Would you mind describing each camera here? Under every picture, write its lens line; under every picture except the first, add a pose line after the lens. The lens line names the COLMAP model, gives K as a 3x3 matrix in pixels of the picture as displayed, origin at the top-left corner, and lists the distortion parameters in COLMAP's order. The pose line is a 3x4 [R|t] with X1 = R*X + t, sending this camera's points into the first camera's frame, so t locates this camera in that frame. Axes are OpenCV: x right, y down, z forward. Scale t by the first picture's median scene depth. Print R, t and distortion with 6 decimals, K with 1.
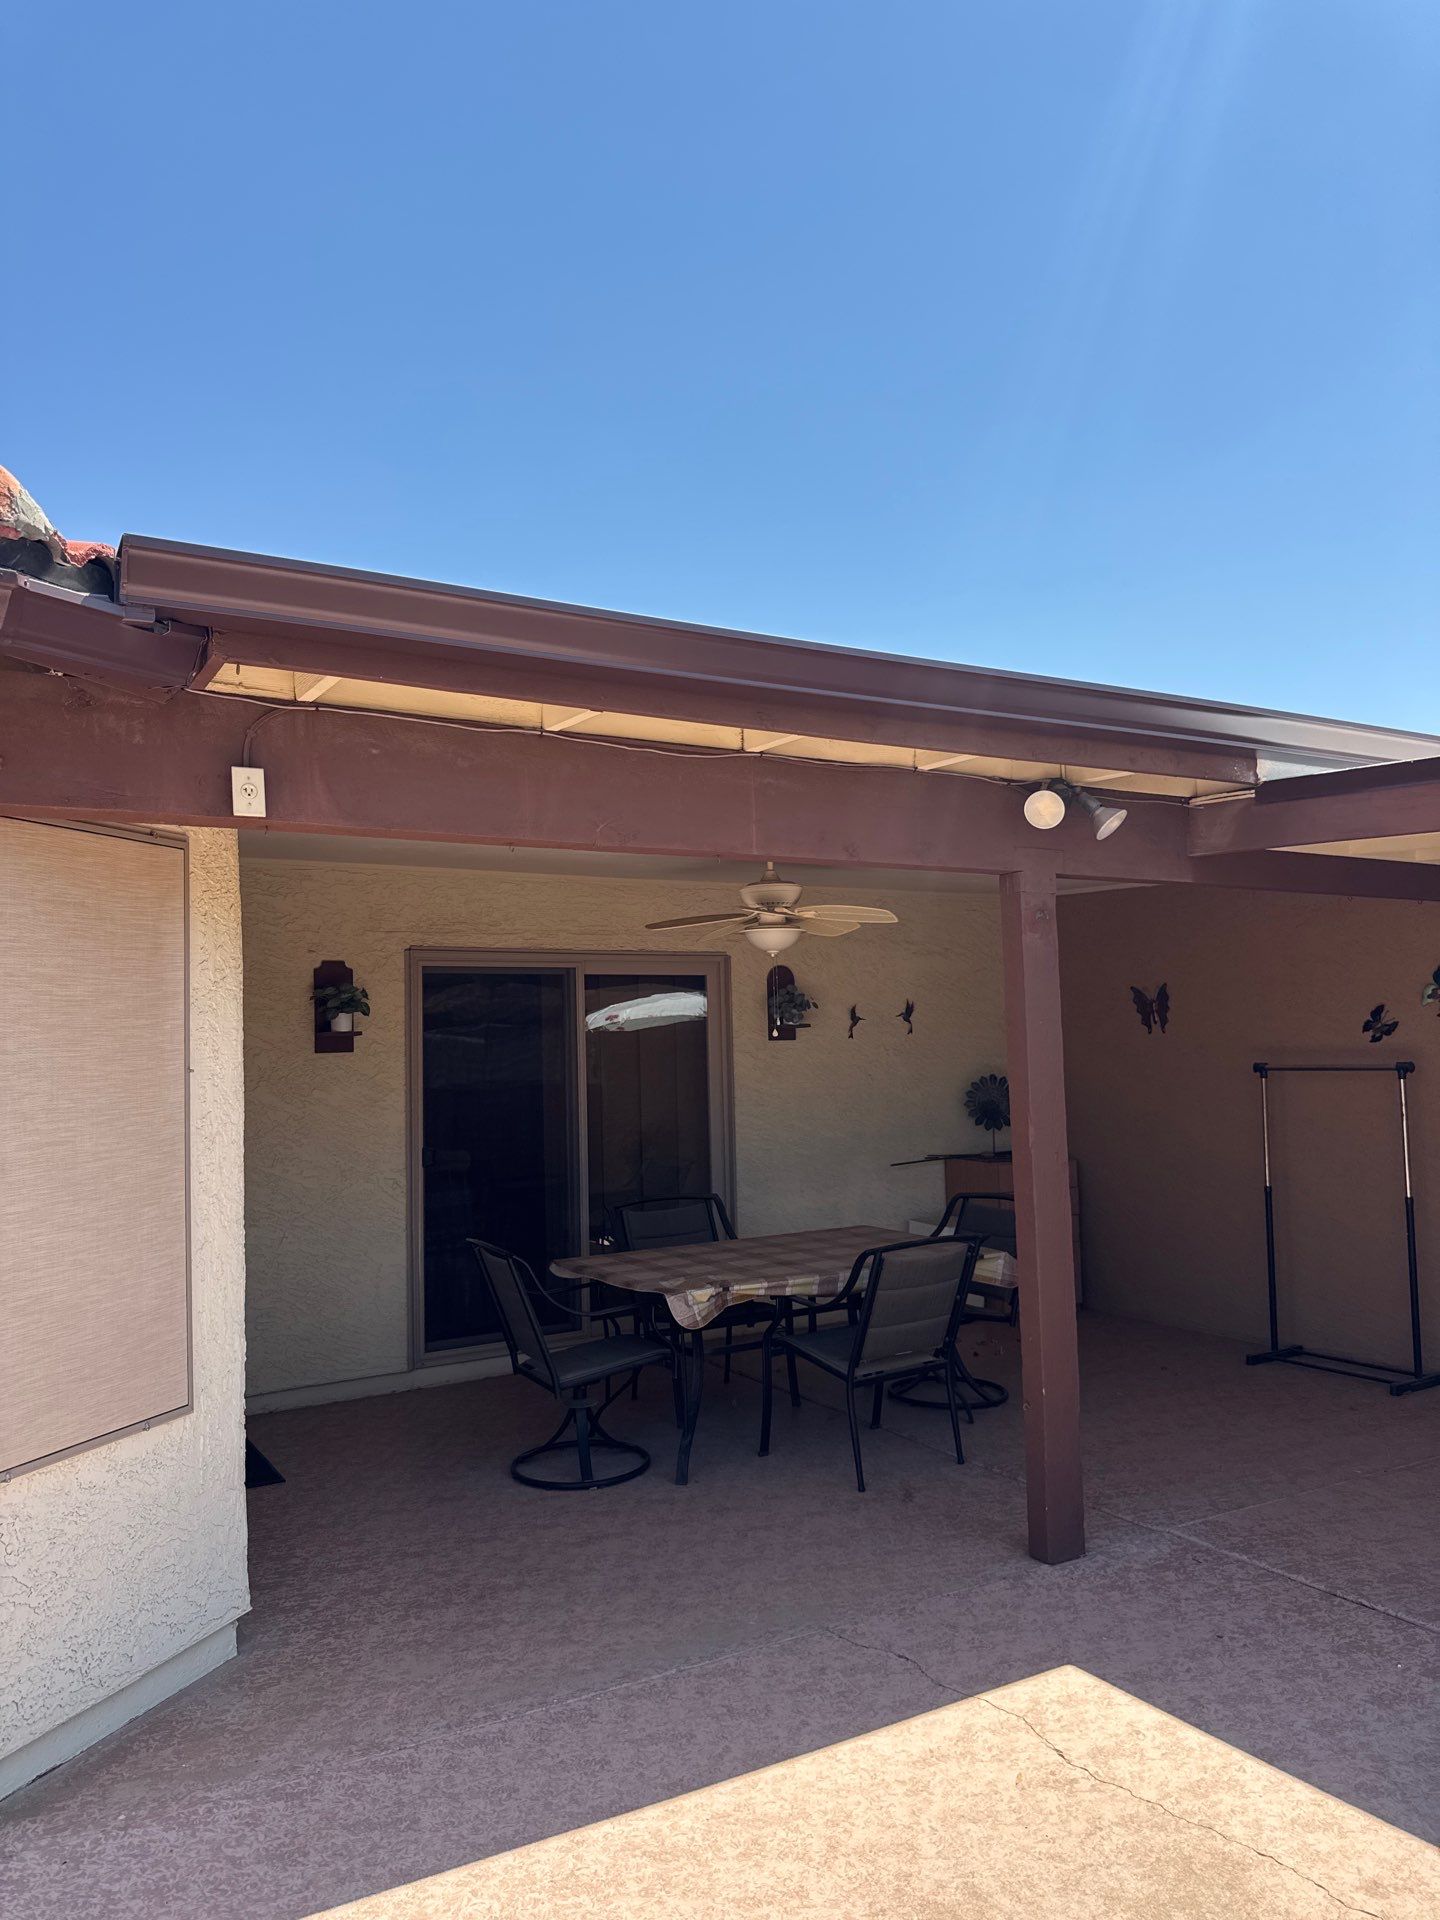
lens RADIAL K [[1391.6, 0, 814.0], [0, 1391.6, 960.0], [0, 0, 1]] dist [0.054290, -0.108914]
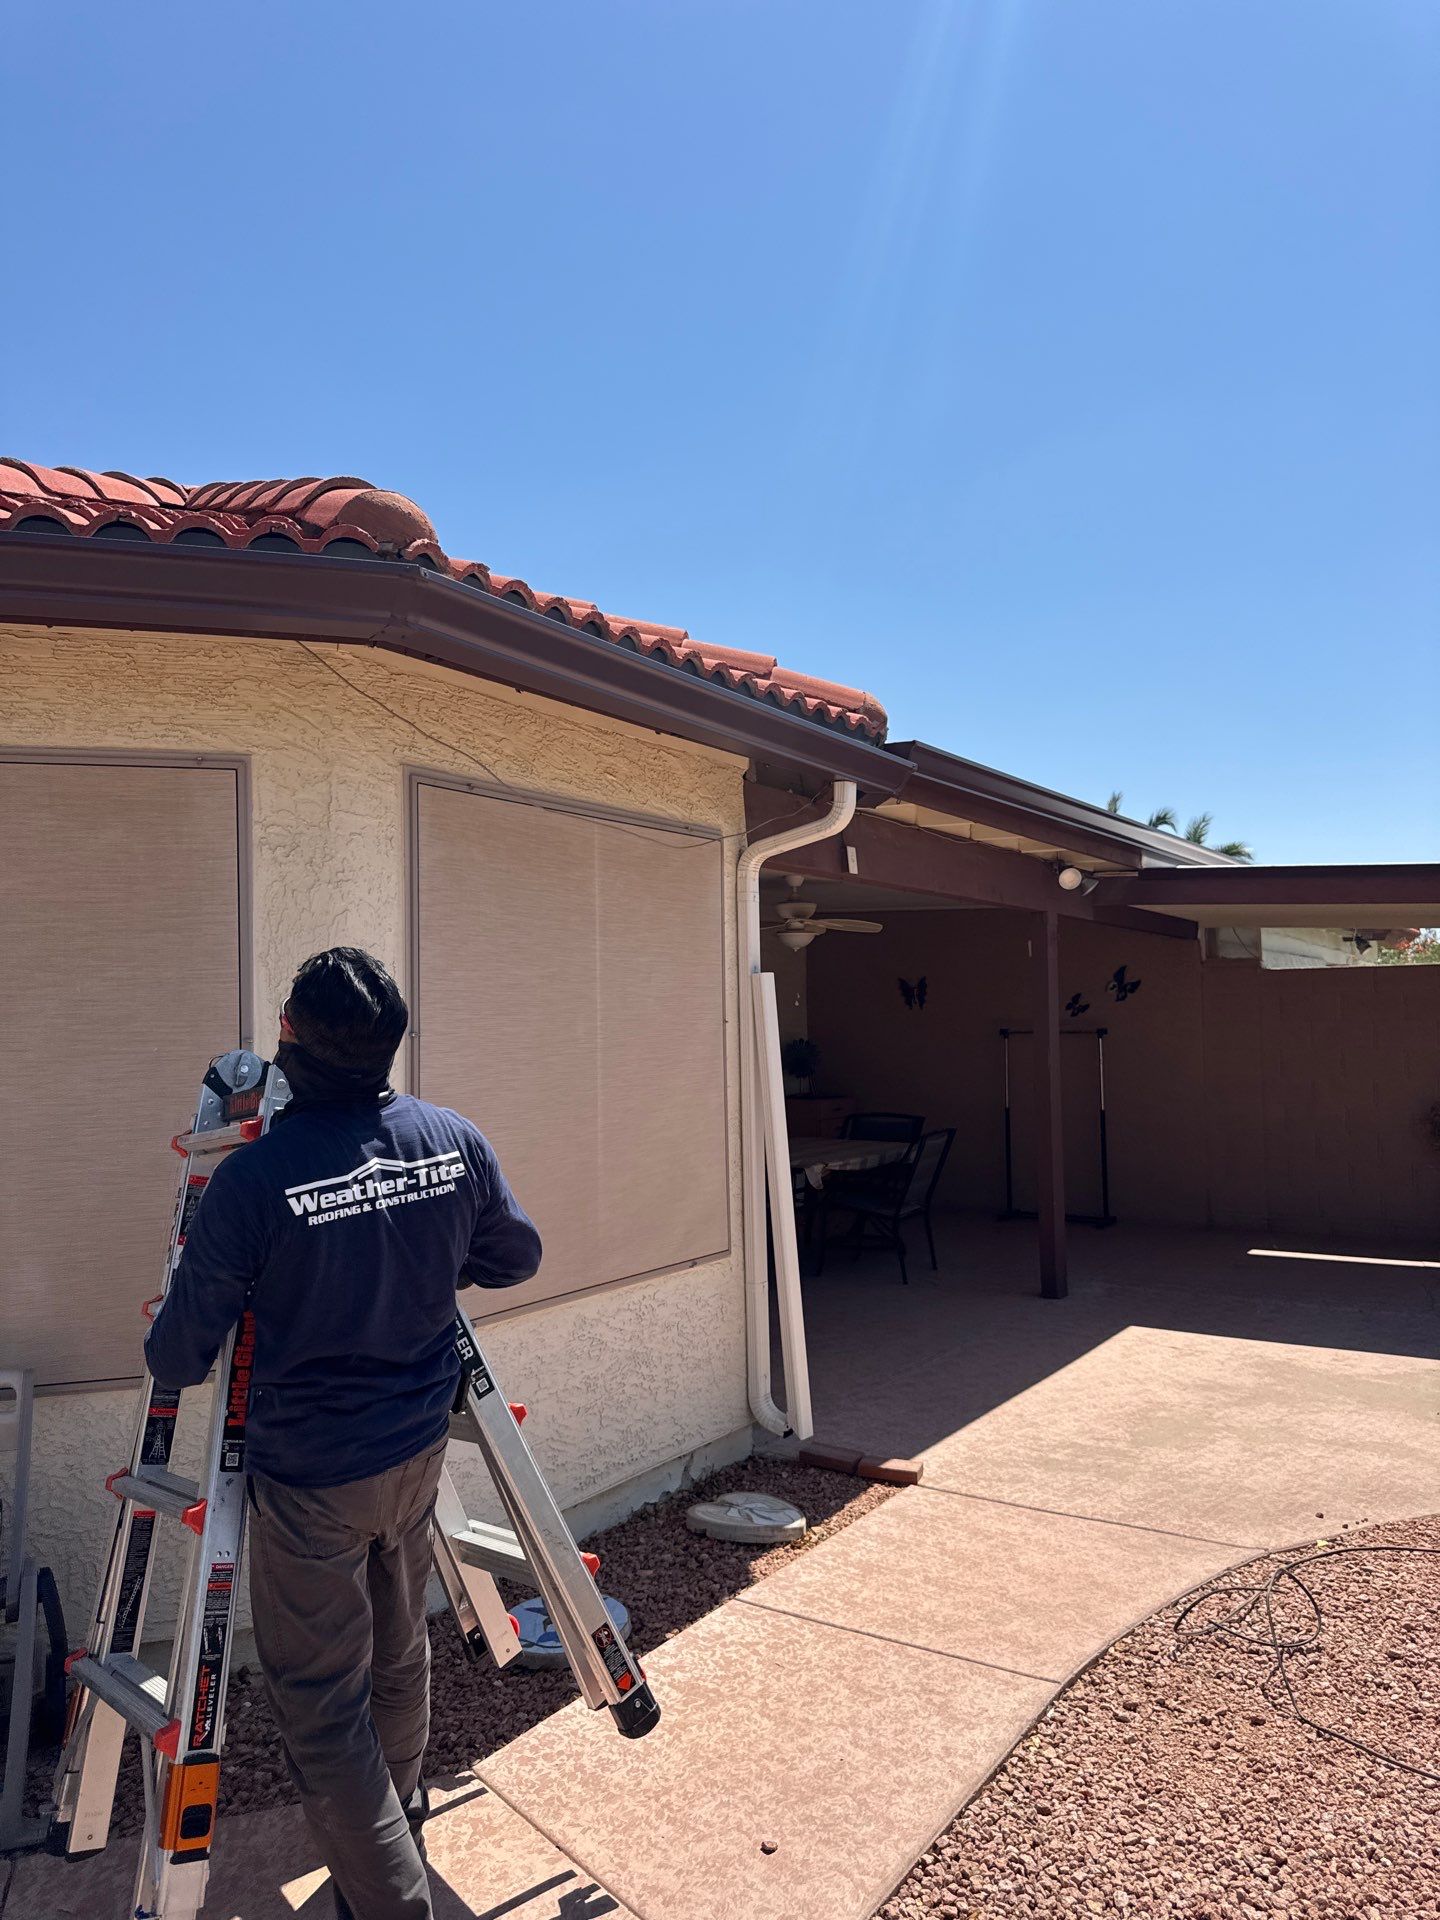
lens RADIAL K [[1445.7, 0, 713.8], [0, 1445.7, 965.0], [0, 0, 1]] dist [0.018435, -0.009451]
pose [[0.906339, 0.028034, 0.421620, -0.875431], [-0.033173, 0.999438, 0.004856, 0.007615], [-0.421247, -0.018387, 0.906760, -0.418368]]
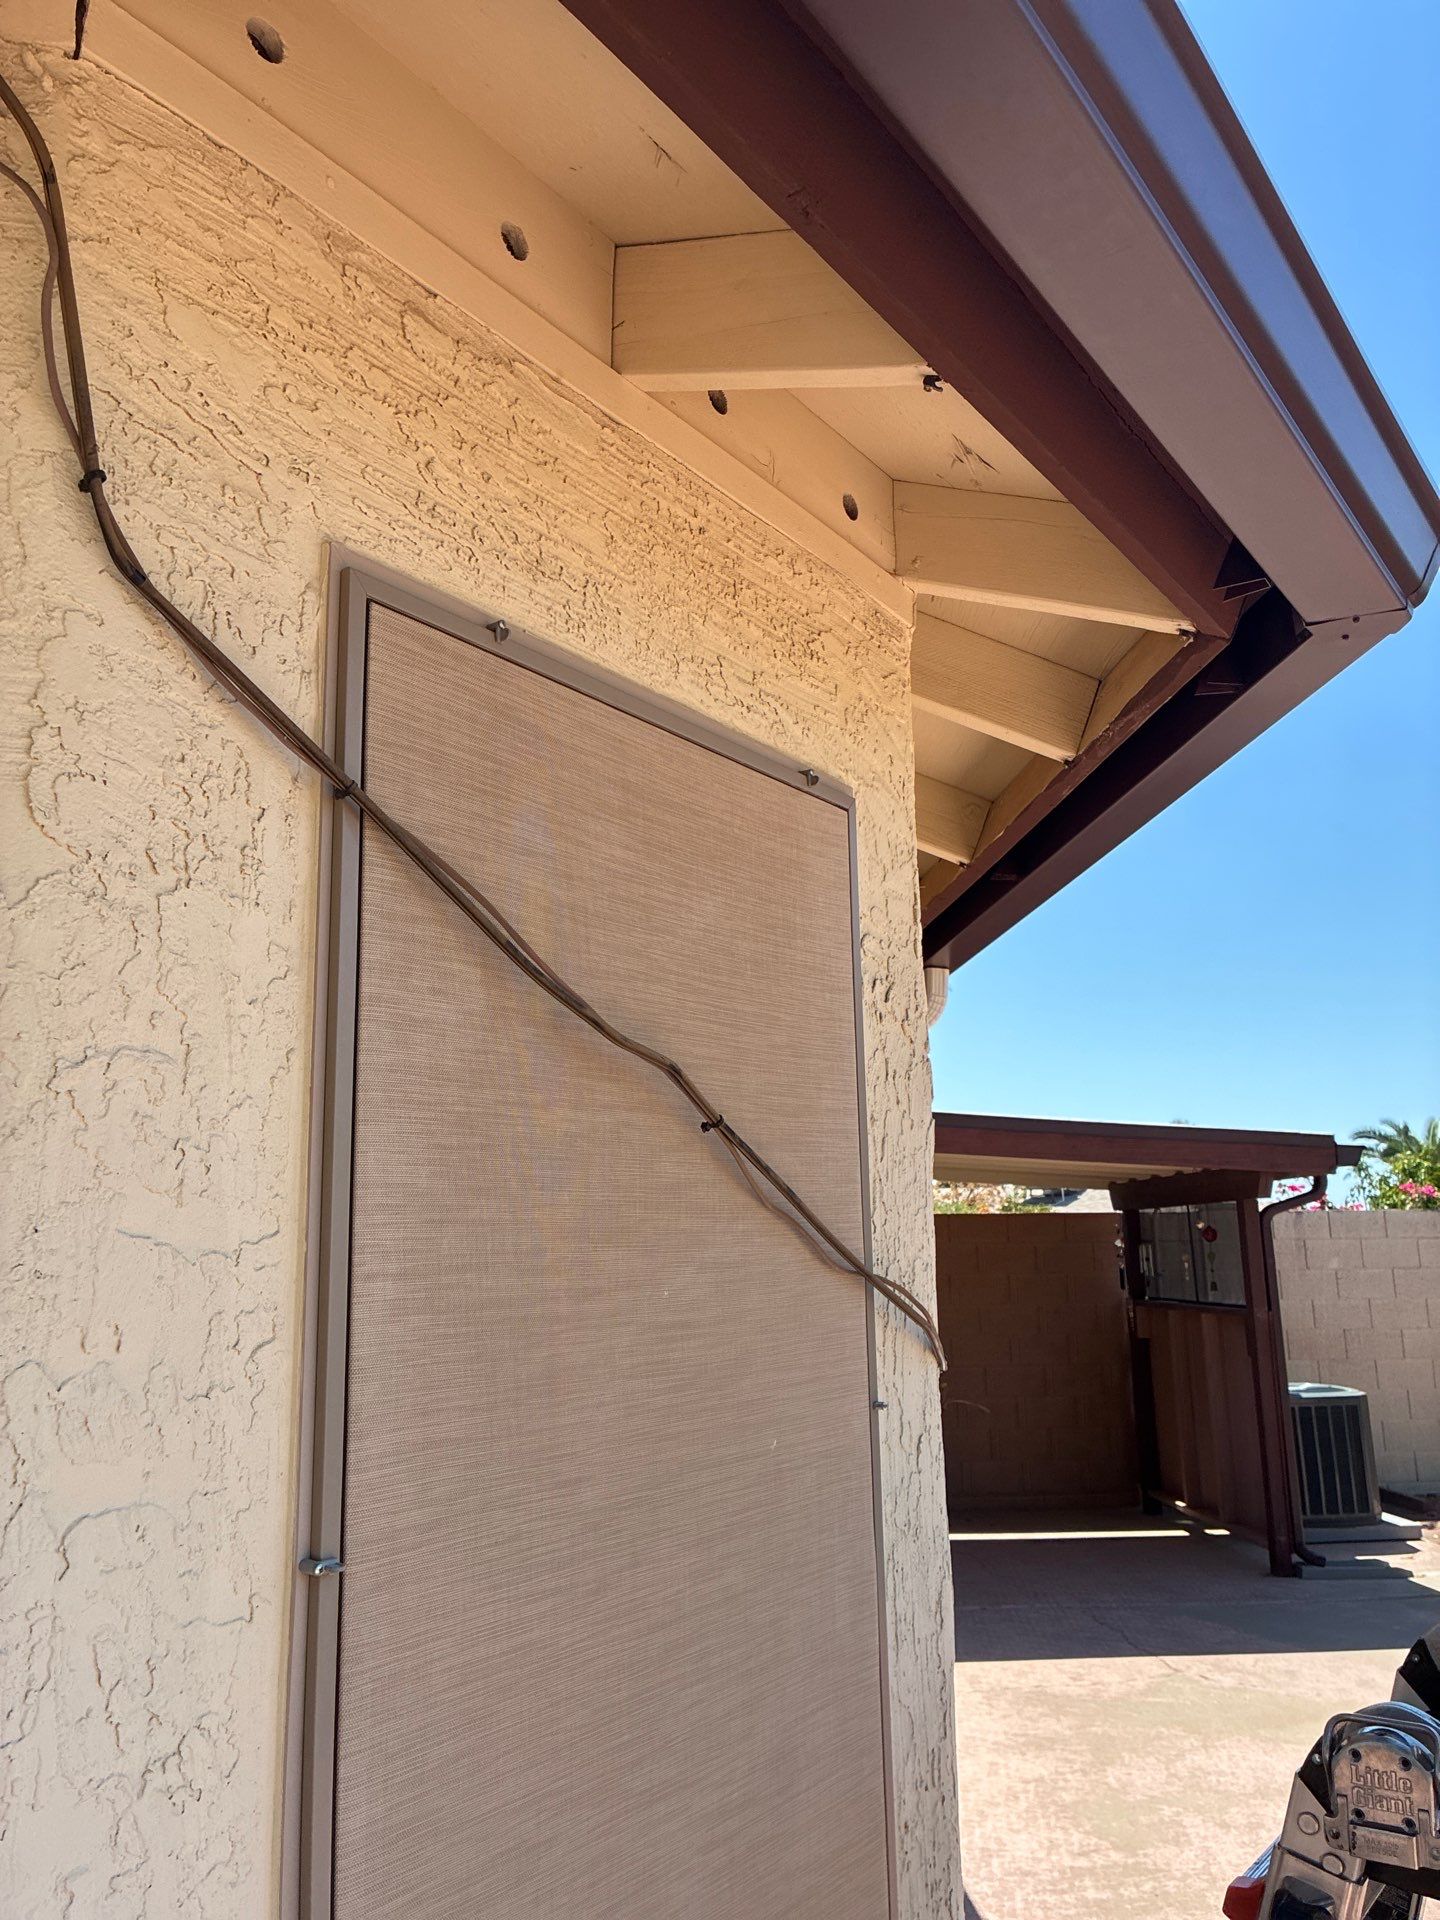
lens RADIAL K [[1483.4, 0, 725.4], [0, 1483.4, 962.1], [0, 0, 1]] dist [0.025080, -0.003691]
pose [[0.459992, 0.188389, 0.867708, -1.100813], [-0.041736, 0.980740, -0.190805, 0.024785], [-0.886942, 0.051554, 0.458996, 0.213375]]
